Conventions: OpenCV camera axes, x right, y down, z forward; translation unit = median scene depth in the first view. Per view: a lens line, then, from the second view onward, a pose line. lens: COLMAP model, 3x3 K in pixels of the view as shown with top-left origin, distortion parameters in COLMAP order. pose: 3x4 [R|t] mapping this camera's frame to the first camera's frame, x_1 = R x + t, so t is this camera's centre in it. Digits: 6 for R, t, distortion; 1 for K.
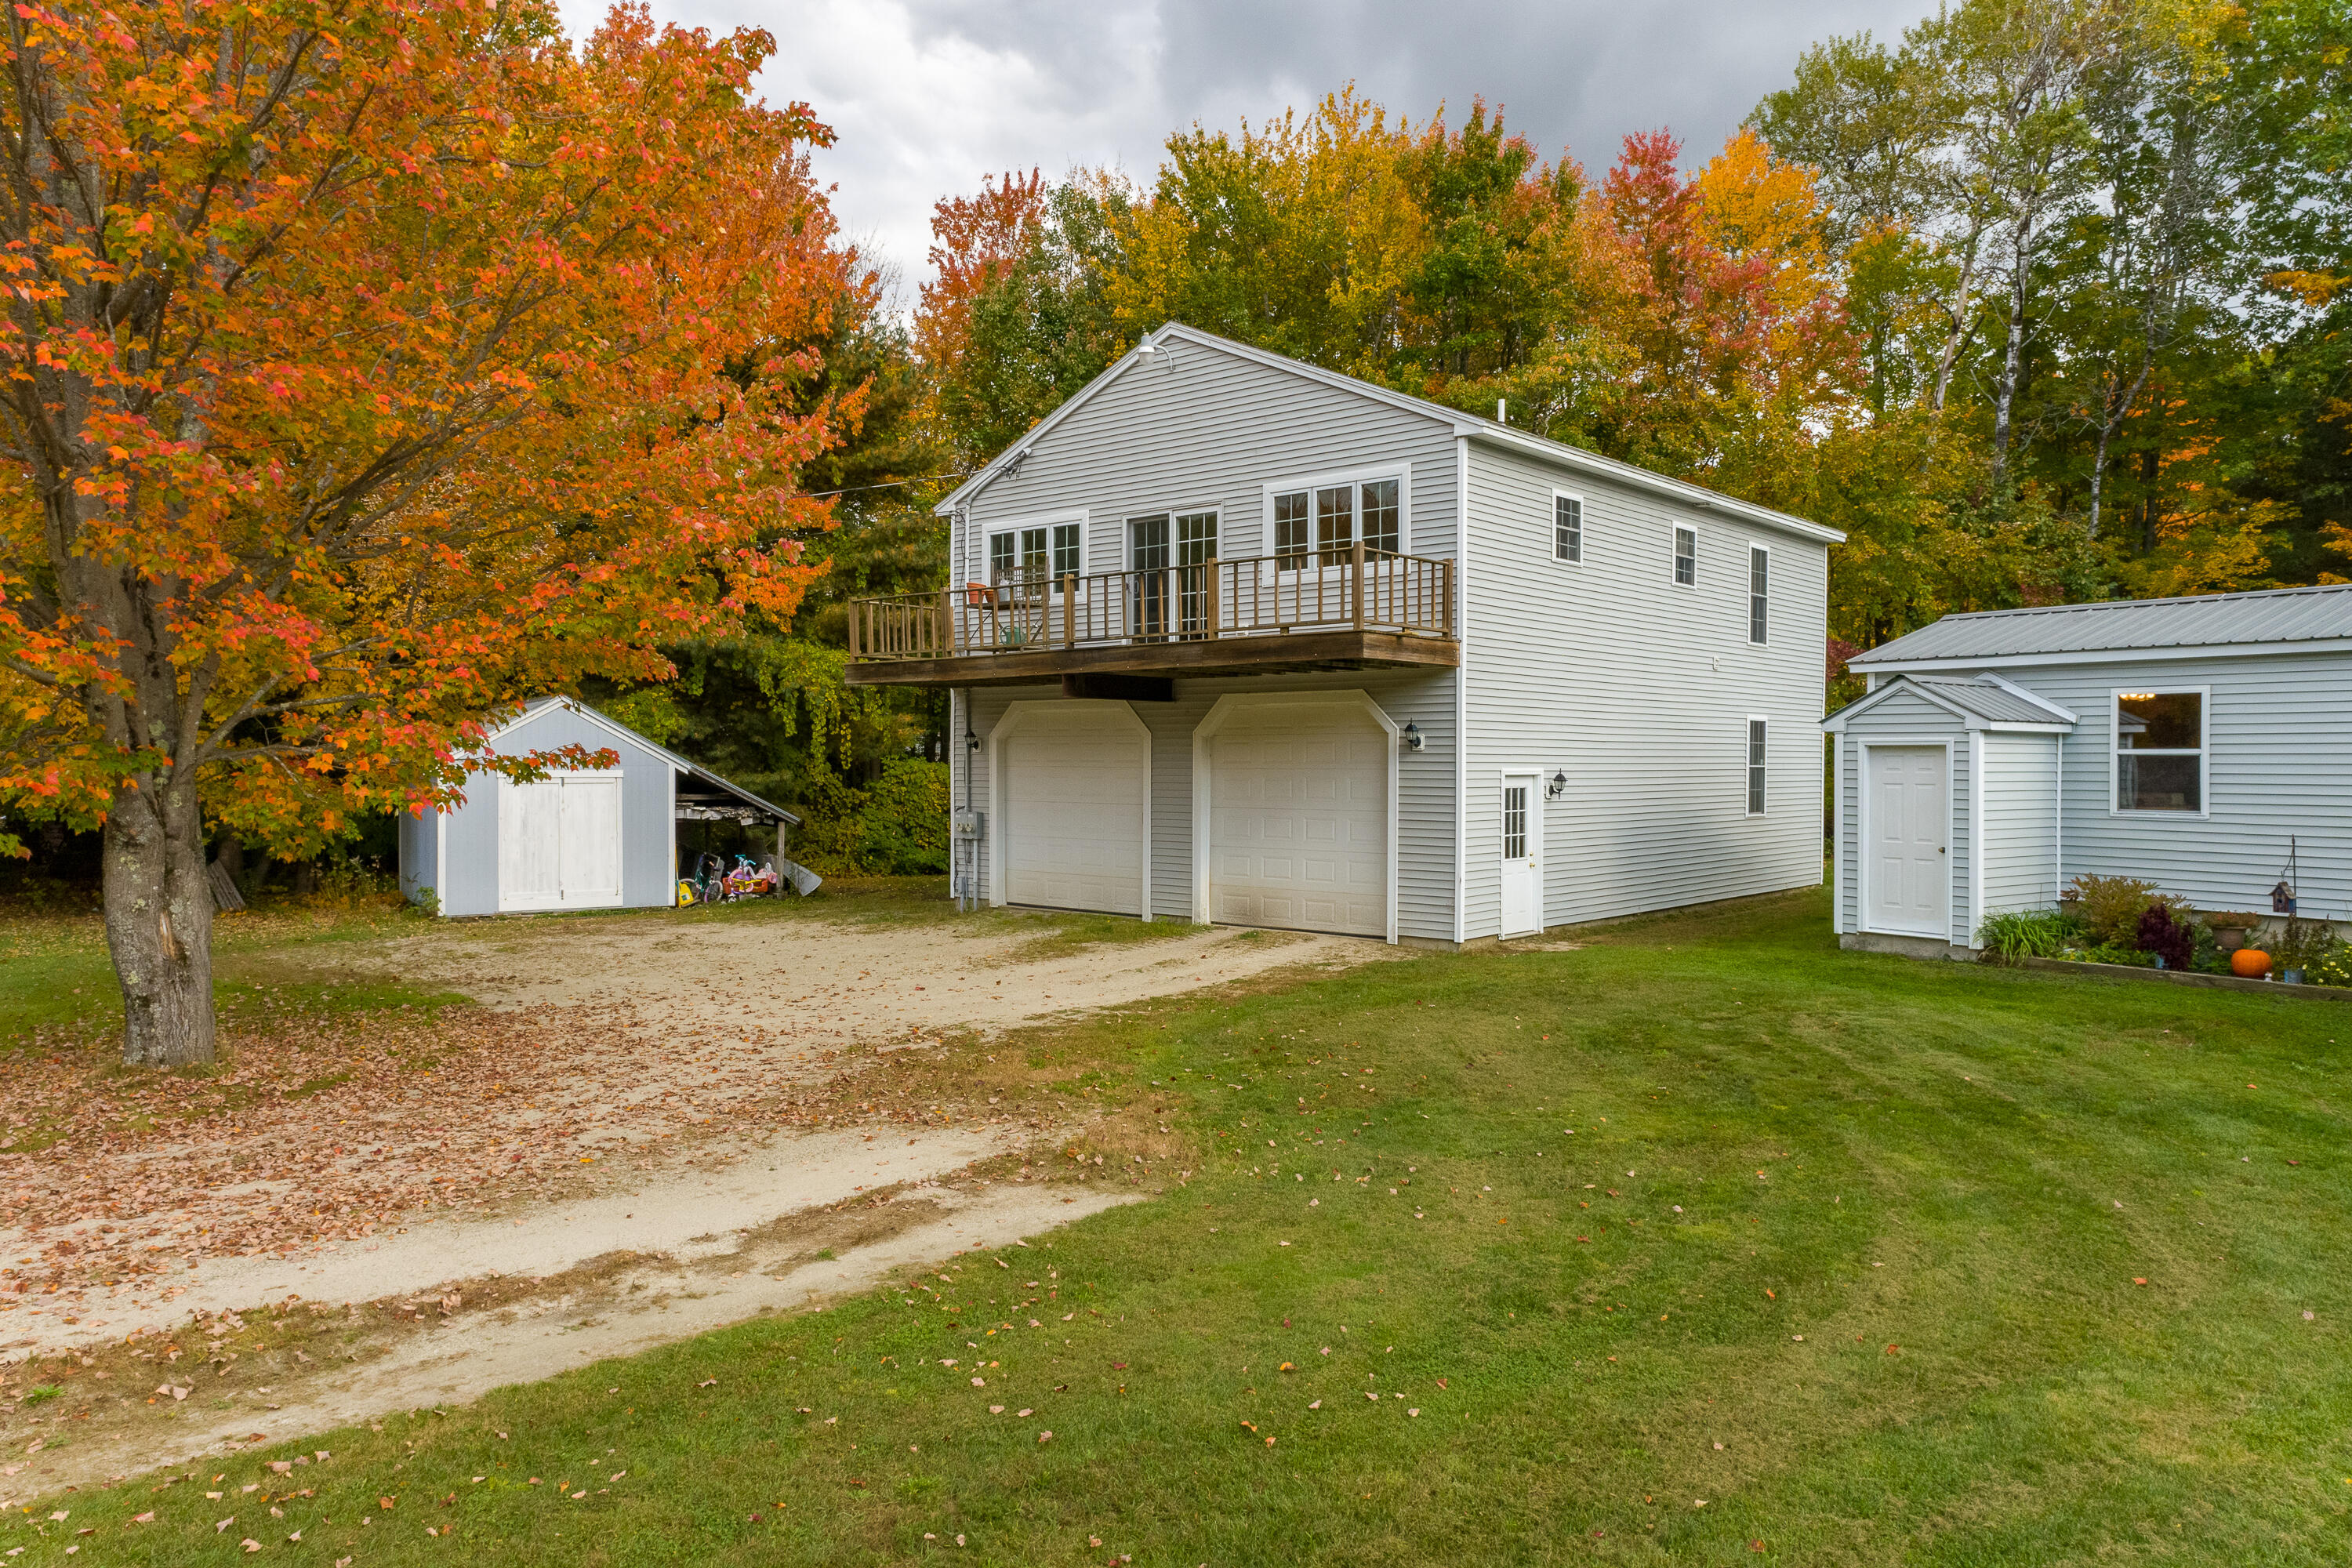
lens RADIAL K [[1593.2, 0, 1176.0], [0, 1593.2, 784.0], [0, 0, 1]] dist [0.069479, -0.001611]
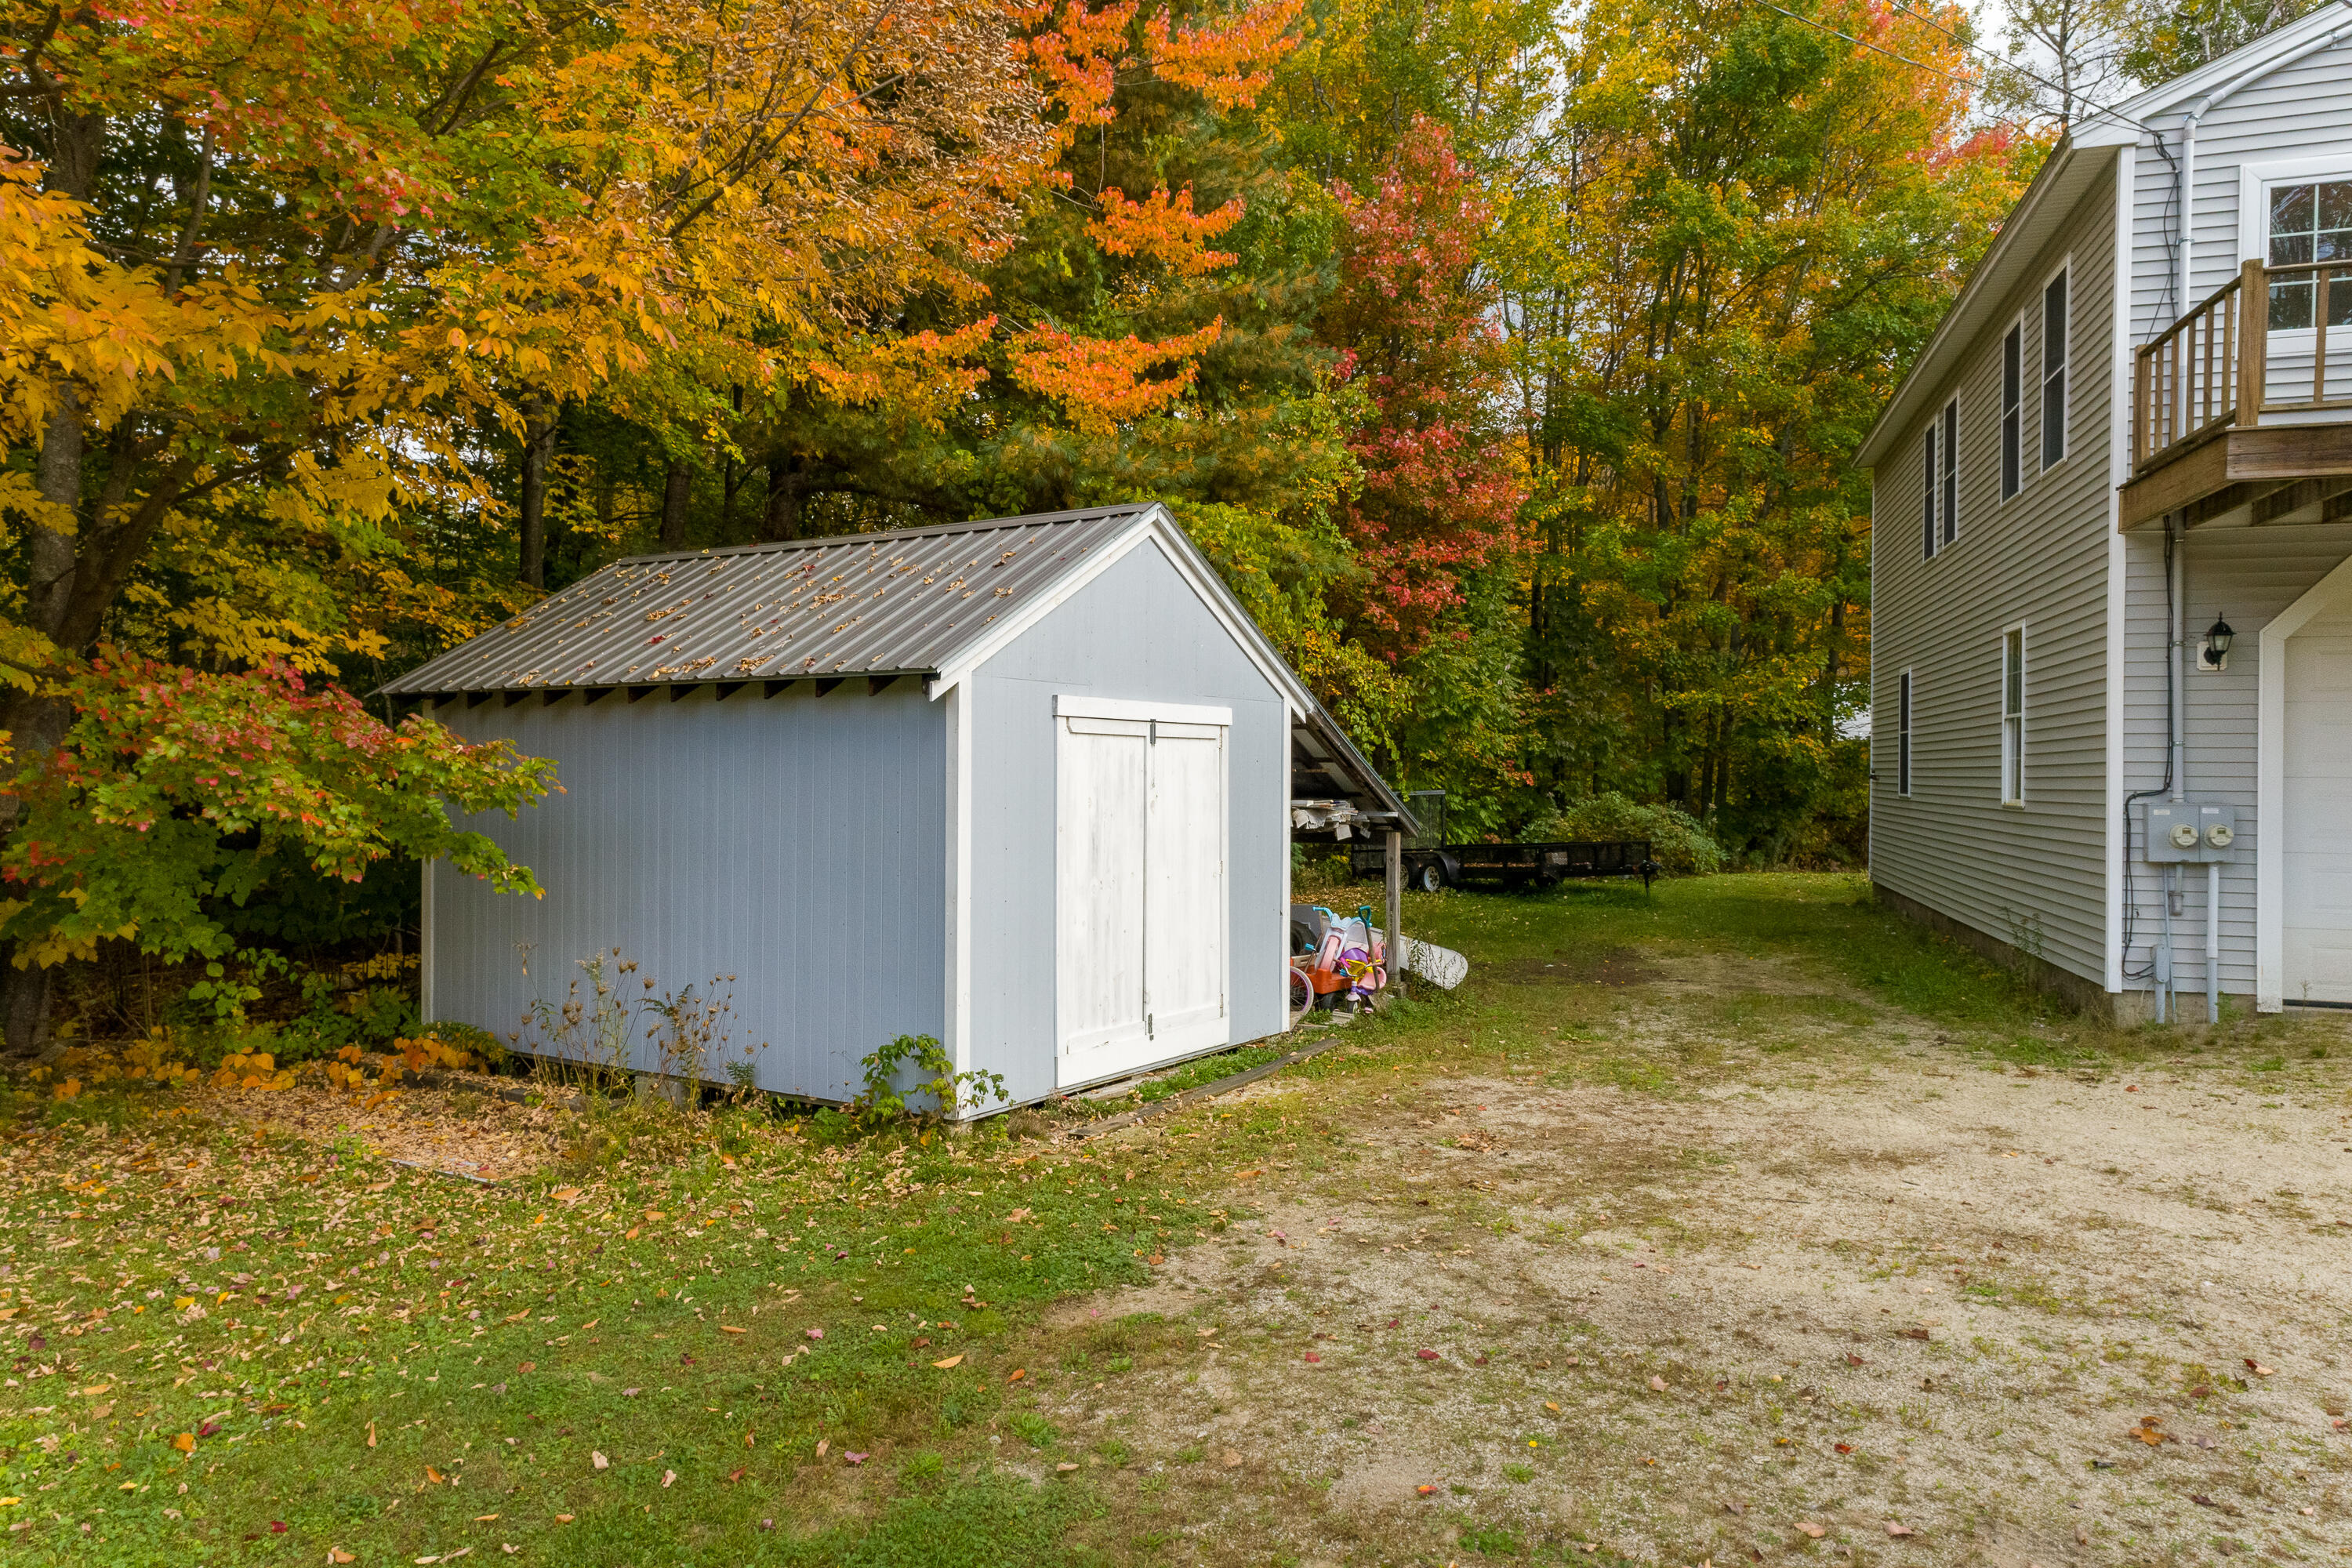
lens RADIAL K [[1593.2, 0, 1176.0], [0, 1593.2, 784.0], [0, 0, 1]] dist [0.069479, -0.001611]
pose [[0.906361, 0.003677, 0.422489, -0.544822], [-0.001789, 0.999987, -0.004865, 0.012705], [-0.422501, 0.003653, 0.906355, 0.664402]]
